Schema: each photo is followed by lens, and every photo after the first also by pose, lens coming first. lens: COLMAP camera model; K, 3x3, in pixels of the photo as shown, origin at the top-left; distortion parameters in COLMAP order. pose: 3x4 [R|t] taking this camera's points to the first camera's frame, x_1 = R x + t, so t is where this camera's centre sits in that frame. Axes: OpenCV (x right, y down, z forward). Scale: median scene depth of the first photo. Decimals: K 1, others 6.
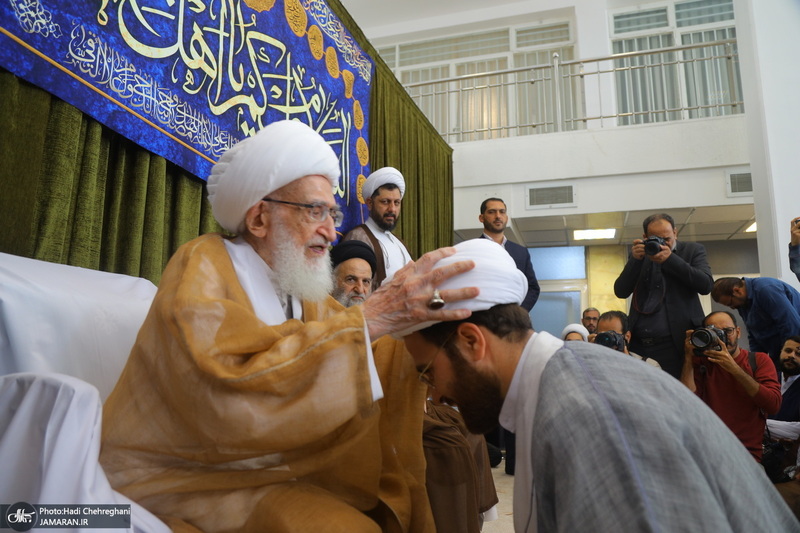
lens RADIAL K [[567.3, 0, 400.6], [0, 567.3, 267.7], [0, 0, 1]] dist [-0.129525, 0.065346]
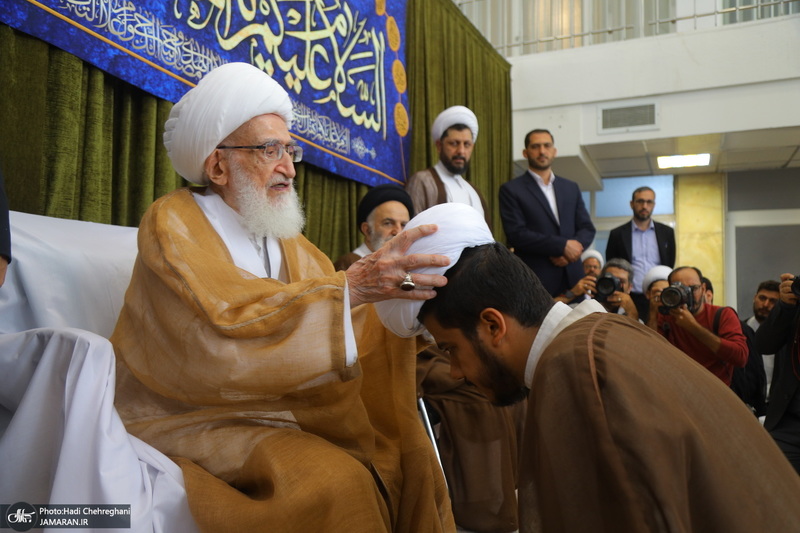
lens RADIAL K [[662.8, 0, 401.5], [0, 662.8, 271.7], [0, 0, 1]] dist [-0.053293, 0.036012]
pose [[0.994954, -0.007055, -0.100086, 0.079325], [0.017711, 0.994210, 0.105980, -0.023228], [0.098759, -0.107218, 0.989318, -0.115004]]
